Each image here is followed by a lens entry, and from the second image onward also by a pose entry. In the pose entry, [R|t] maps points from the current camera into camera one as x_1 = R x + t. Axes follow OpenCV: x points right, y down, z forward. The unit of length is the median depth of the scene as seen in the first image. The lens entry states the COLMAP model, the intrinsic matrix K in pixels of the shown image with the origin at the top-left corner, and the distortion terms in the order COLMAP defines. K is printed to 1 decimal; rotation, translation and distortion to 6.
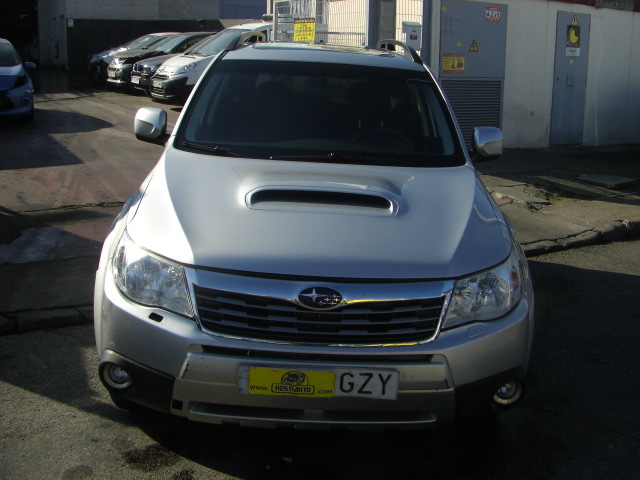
lens RADIAL K [[719.6, 0, 339.4], [0, 719.6, 198.7], [0, 0, 1]] dist [-0.141306, 0.026272]
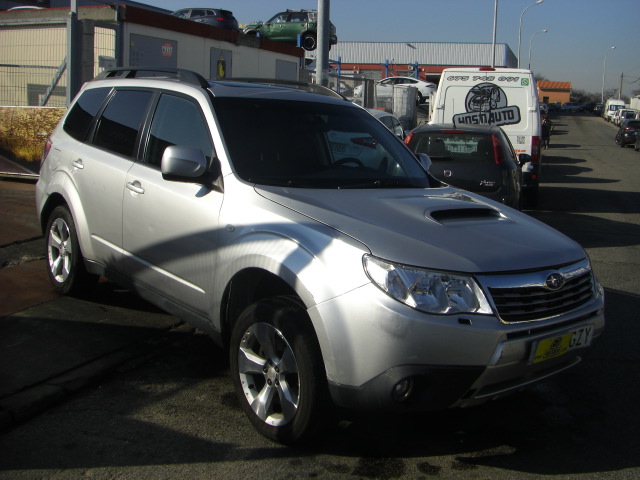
lens RADIAL K [[719.6, 0, 339.4], [0, 719.6, 198.7], [0, 0, 1]] dist [-0.141306, 0.026272]
pose [[0.782670, -0.077690, 0.617570, -1.105273], [0.103277, 0.994636, -0.005762, -0.048062], [-0.613809, 0.068291, 0.786495, 0.181994]]
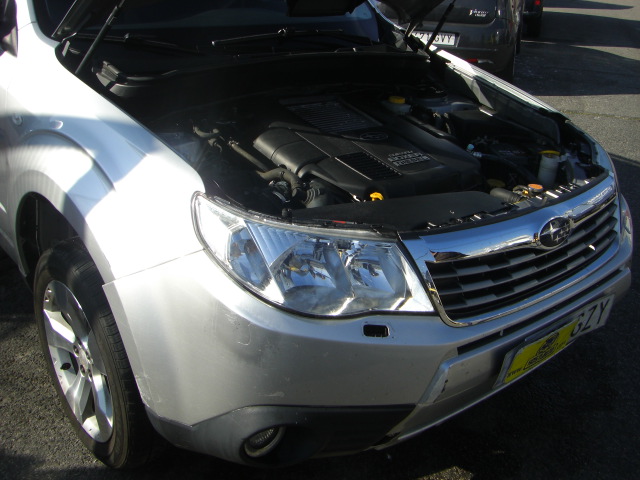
lens RADIAL K [[719.6, 0, 339.4], [0, 719.6, 198.7], [0, 0, 1]] dist [-0.141306, 0.026272]
pose [[0.782672, -0.222399, 0.581346, -0.604101], [0.092941, 0.965274, 0.244146, -0.095551], [-0.615456, -0.137055, 0.776164, 0.540554]]
